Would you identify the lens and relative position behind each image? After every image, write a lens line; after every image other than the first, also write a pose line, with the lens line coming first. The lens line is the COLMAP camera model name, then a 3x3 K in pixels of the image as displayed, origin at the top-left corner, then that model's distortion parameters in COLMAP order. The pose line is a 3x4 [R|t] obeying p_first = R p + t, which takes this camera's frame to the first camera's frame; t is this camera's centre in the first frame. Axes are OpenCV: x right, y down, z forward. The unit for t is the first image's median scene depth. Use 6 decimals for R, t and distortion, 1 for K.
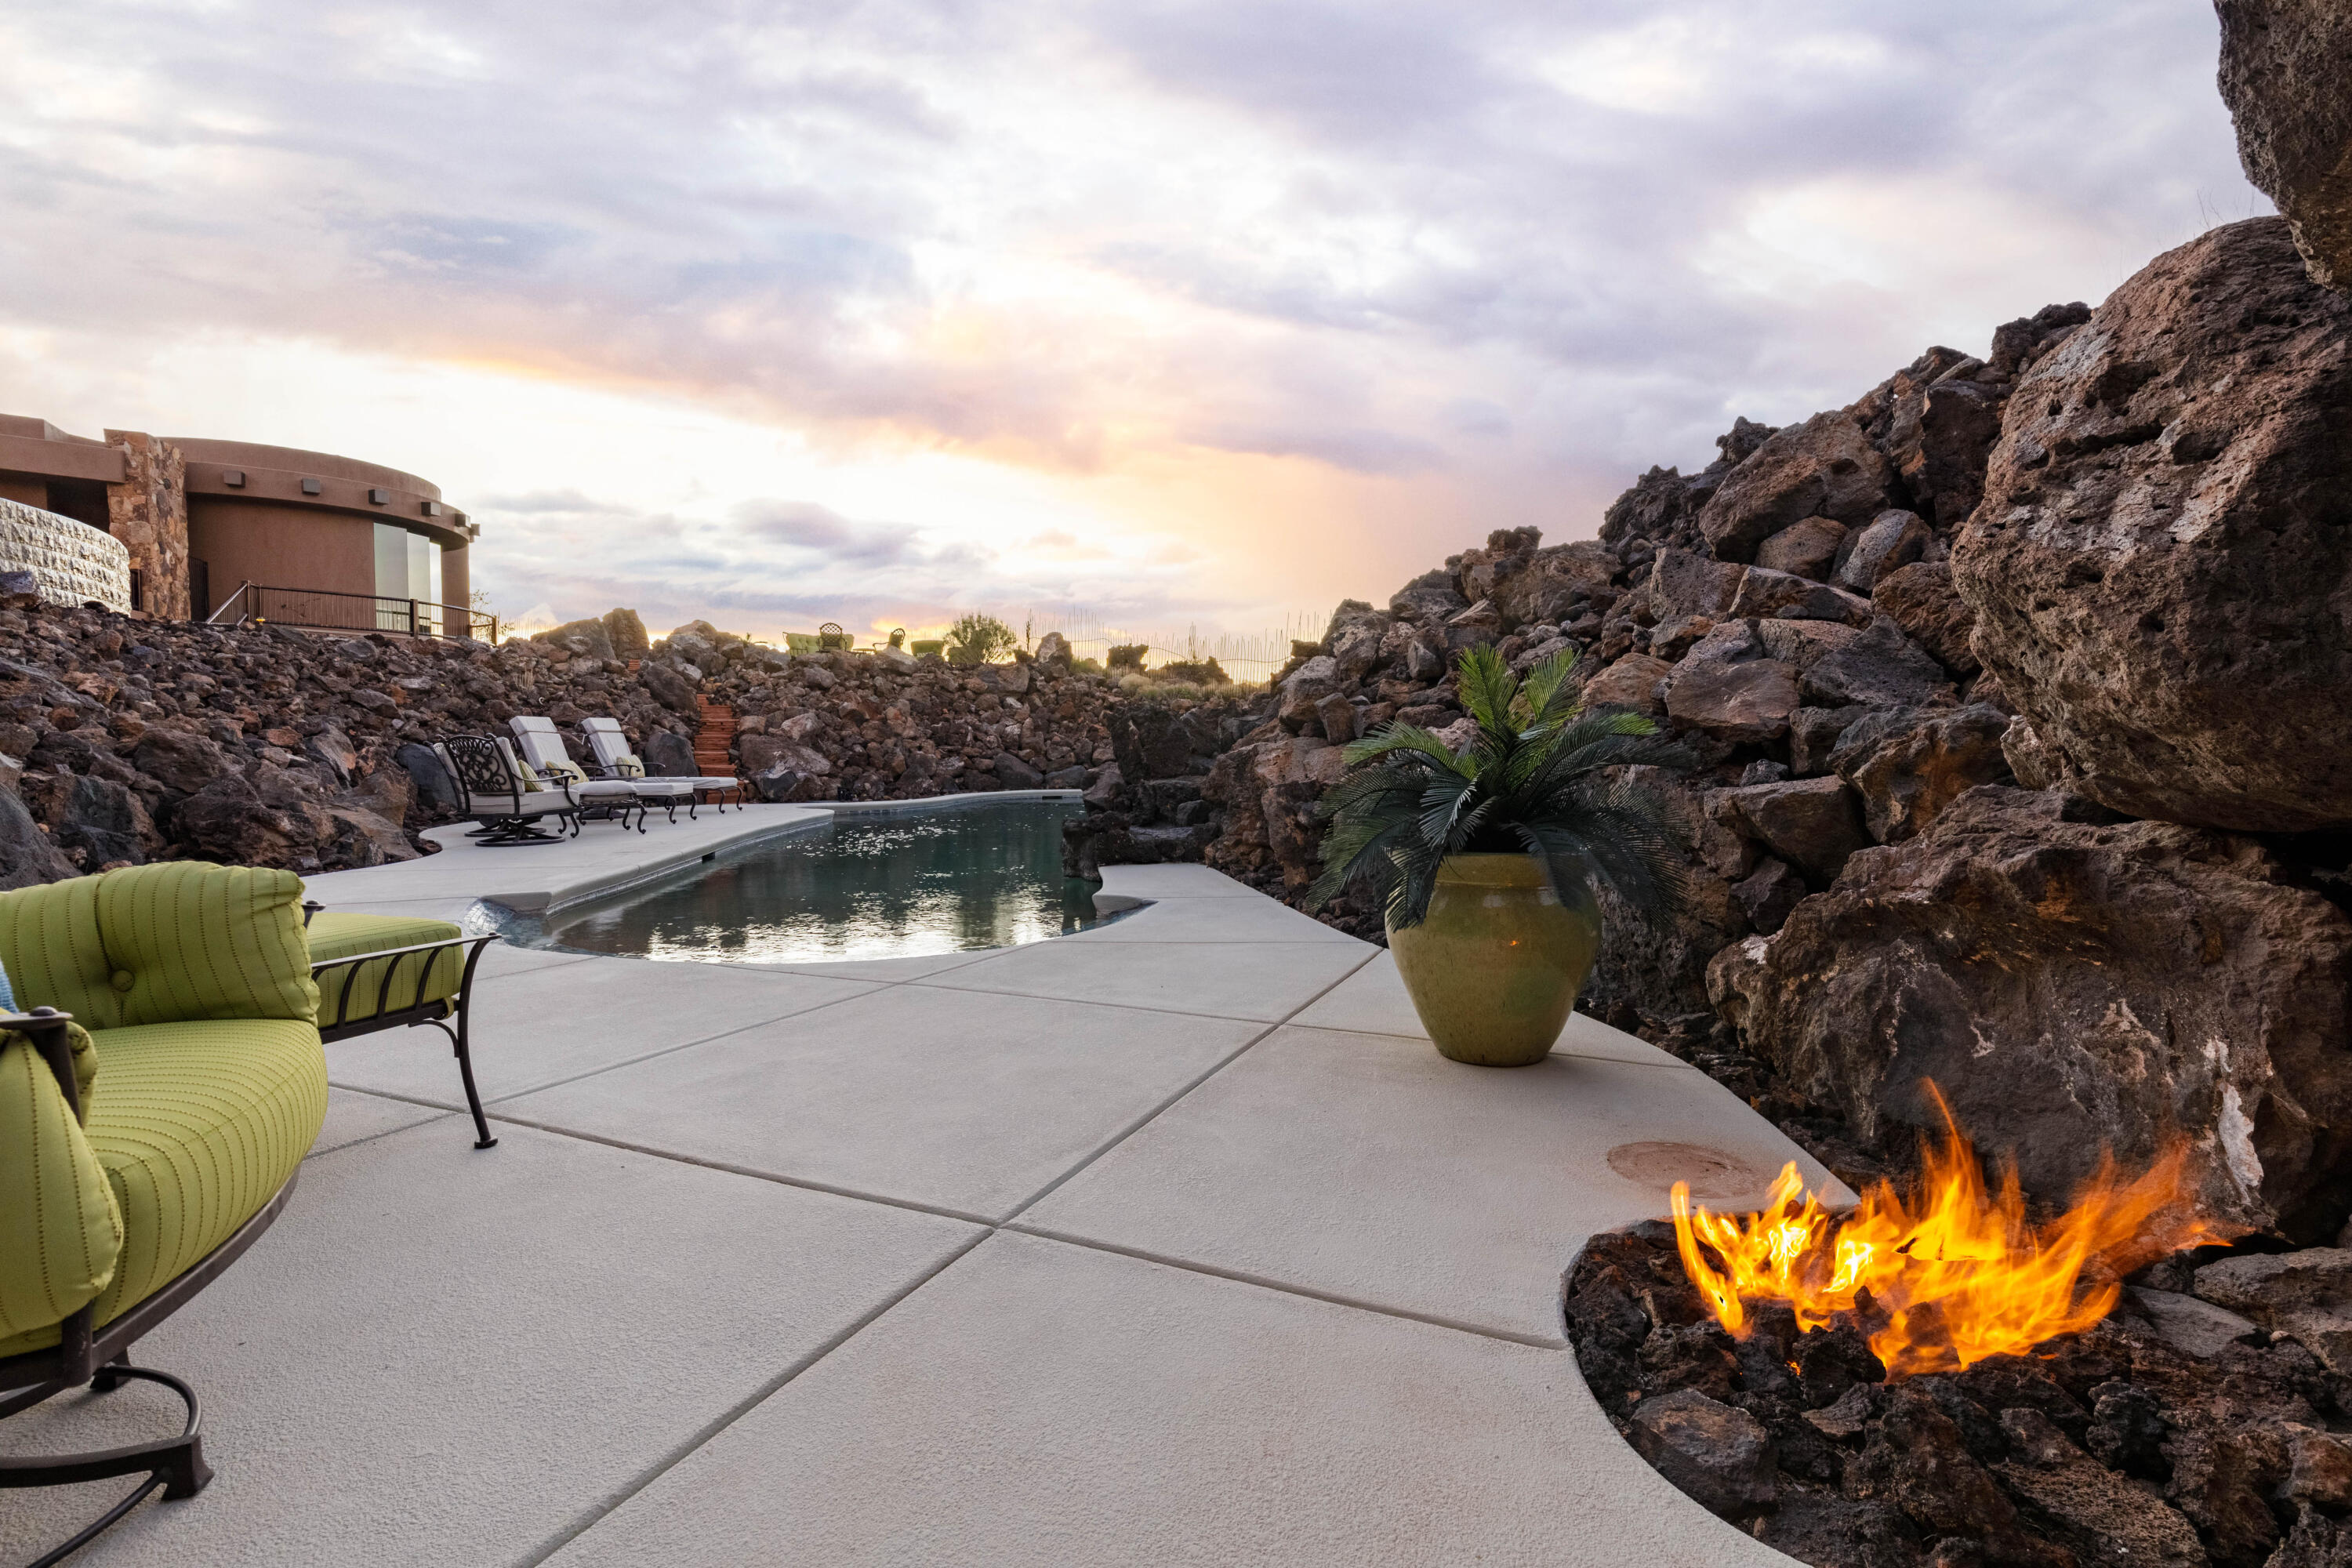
lens RADIAL K [[1060.3, 0, 1185.5], [0, 1060.3, 799.7], [0, 0, 1]] dist [-0.000937, 0.000416]
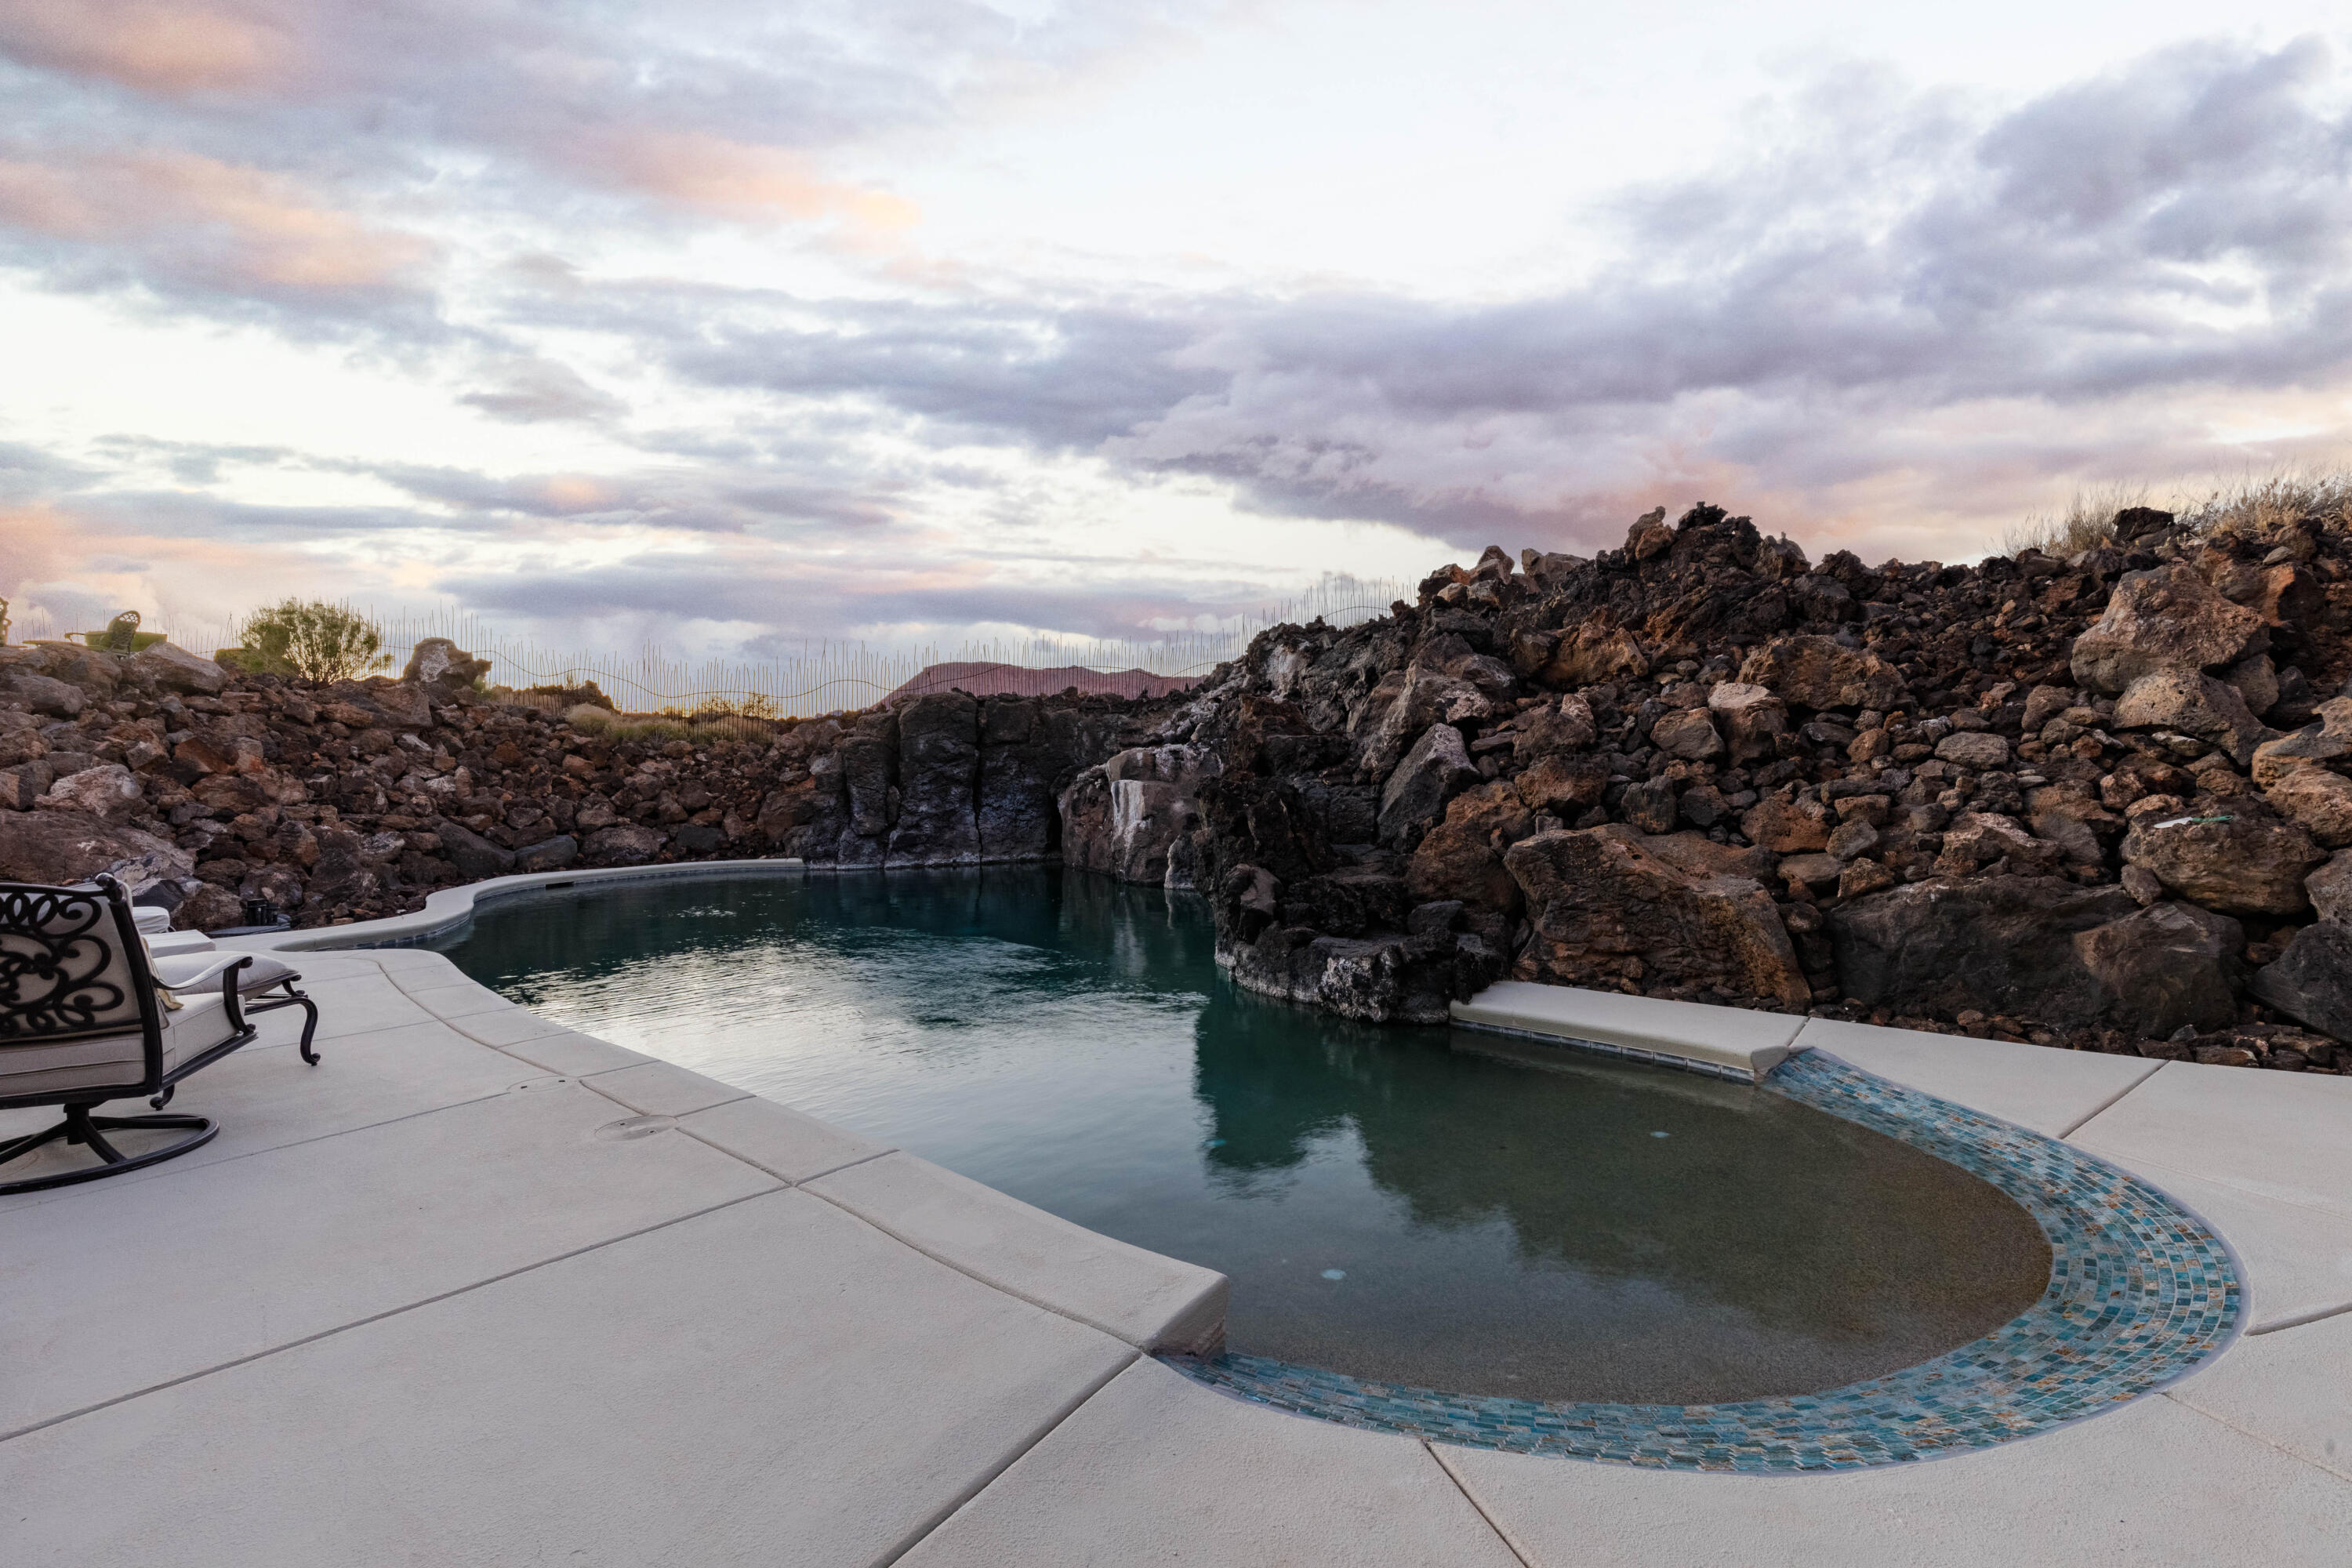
lens RADIAL K [[1060.3, 0, 1177.1], [0, 1060.3, 791.7], [0, 0, 1]] dist [-0.000937, 0.000416]
pose [[0.725245, -0.017606, 0.688266, -0.289645], [0.041638, 0.998965, -0.018321, -0.031508], [-0.687231, 0.041946, 0.725227, 0.215736]]
